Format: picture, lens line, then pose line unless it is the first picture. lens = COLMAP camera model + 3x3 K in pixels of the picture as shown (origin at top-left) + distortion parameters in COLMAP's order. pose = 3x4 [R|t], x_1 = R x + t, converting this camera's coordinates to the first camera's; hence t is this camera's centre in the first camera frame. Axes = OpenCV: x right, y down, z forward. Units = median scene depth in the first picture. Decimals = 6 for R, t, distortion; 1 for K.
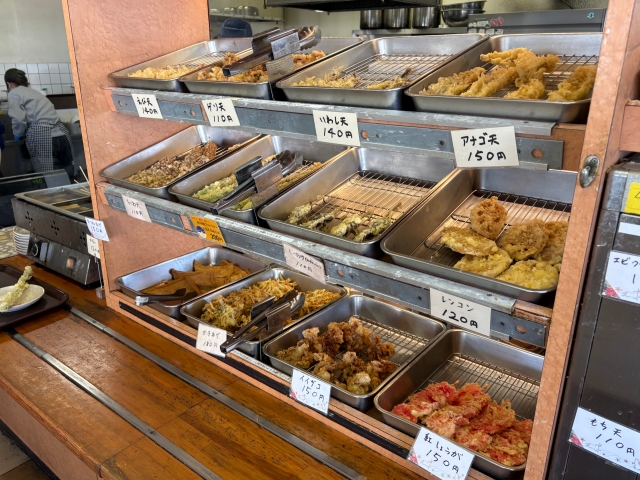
lens RADIAL K [[511.0, 0, 320.0], [0, 511.0, 240.0], [0, 0, 1]] dist [-0.035842, -0.001403]
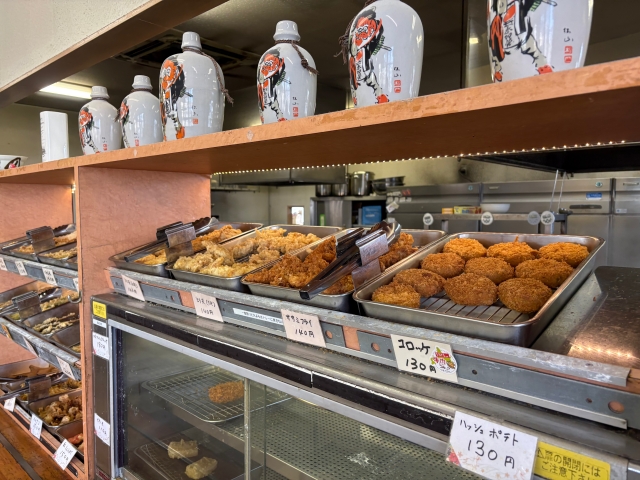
lens RADIAL K [[485.4, 0, 320.0], [0, 485.4, 240.0], [0, 0, 1]] dist [-0.001662, -0.002630]
pose [[0.996416, 0.000008, -0.084583, 0.230985], [-0.023744, 0.959819, -0.279612, 0.027305], [0.081182, 0.280618, 0.956380, -0.143258]]
